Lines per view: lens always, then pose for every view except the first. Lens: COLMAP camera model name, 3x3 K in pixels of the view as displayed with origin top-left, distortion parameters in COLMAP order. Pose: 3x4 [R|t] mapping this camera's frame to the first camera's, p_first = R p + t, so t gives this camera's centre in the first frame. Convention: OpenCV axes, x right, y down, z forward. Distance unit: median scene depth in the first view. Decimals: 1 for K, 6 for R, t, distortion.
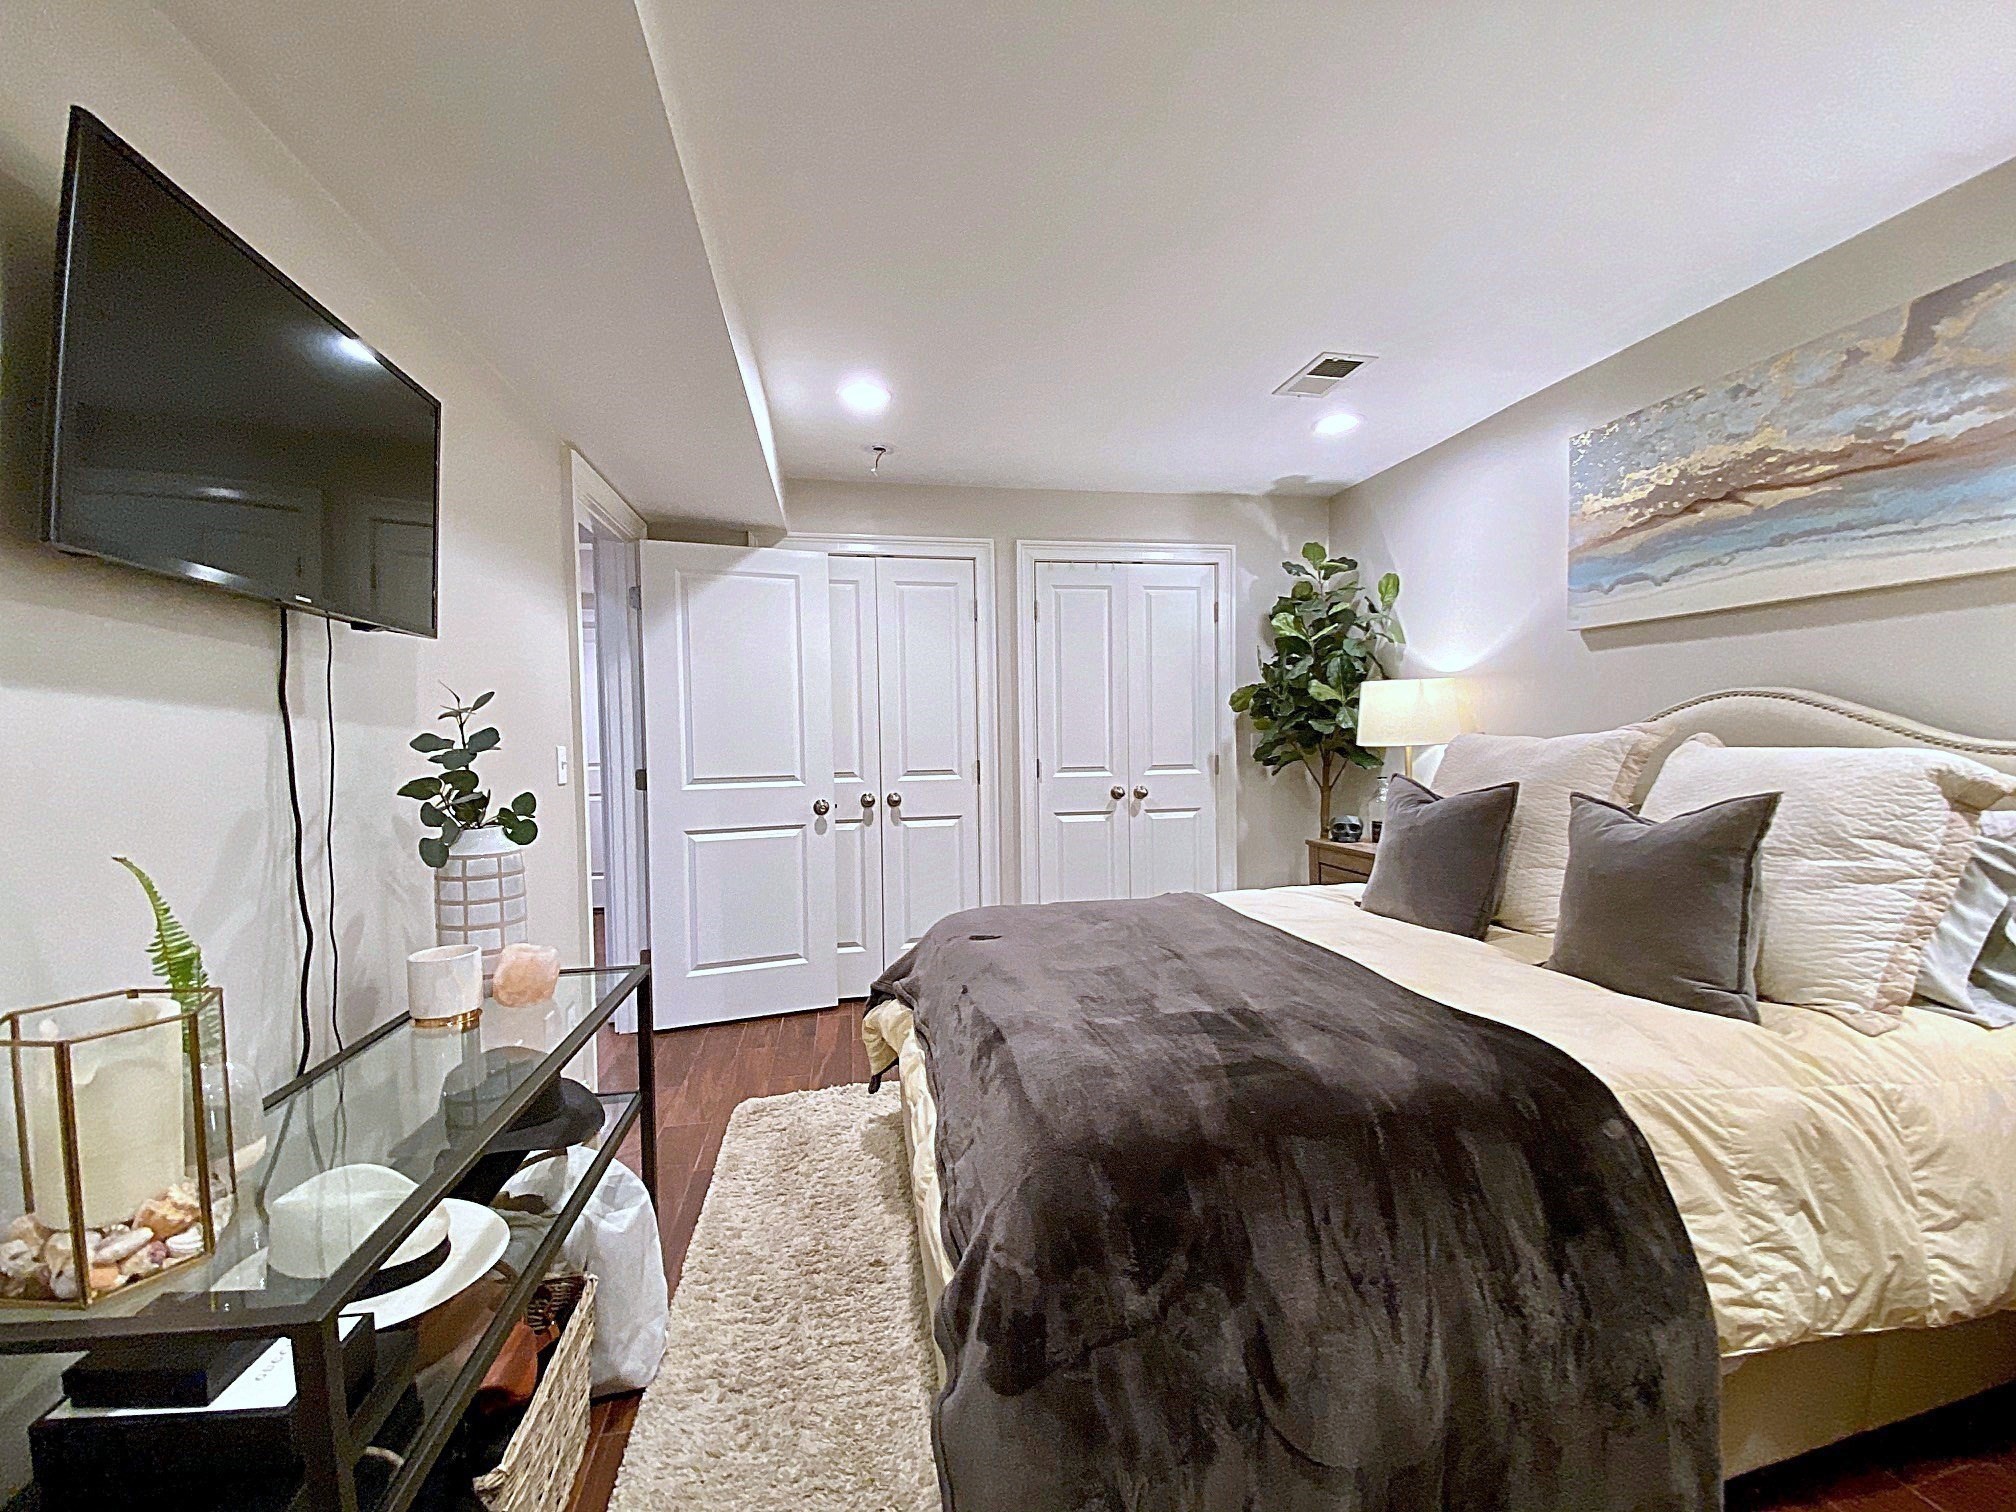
lens RADIAL K [[808.2, 0, 1008.0], [0, 808.2, 756.0], [0, 0, 1]] dist [0.037436, -0.036297]
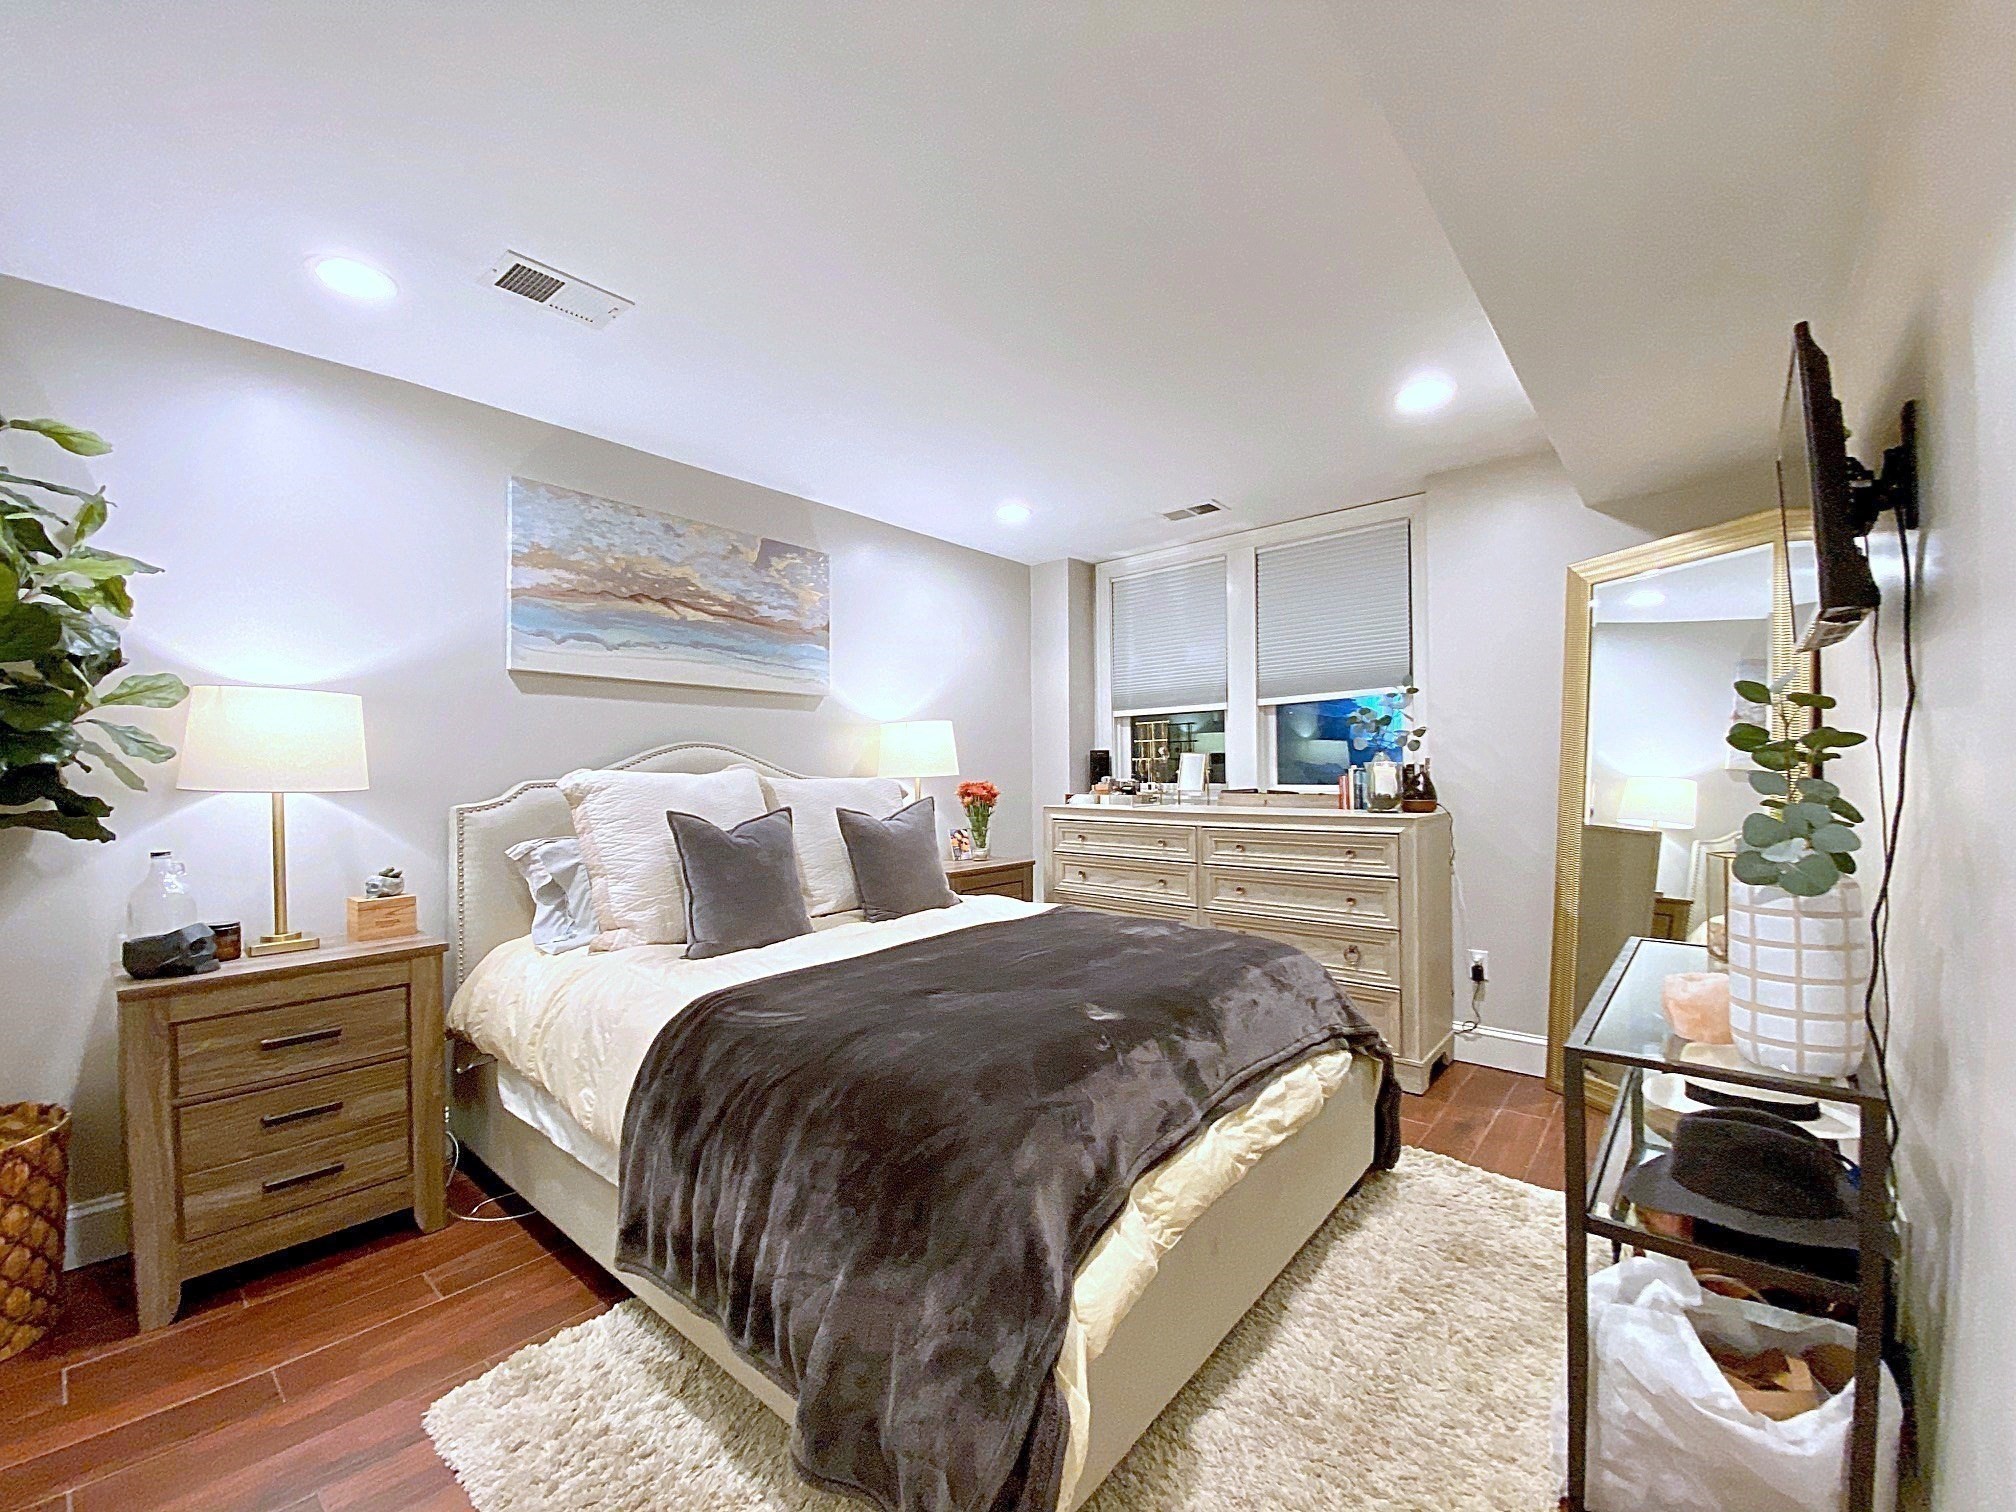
lens RADIAL K [[808.2, 0, 1008.0], [0, 808.2, 756.0], [0, 0, 1]] dist [0.037436, -0.036297]
pose [[-0.621203, 0.033331, 0.782941, -0.563397], [0.031244, 0.999354, -0.017755, -0.014678], [-0.783027, 0.013433, -0.621843, 1.445302]]
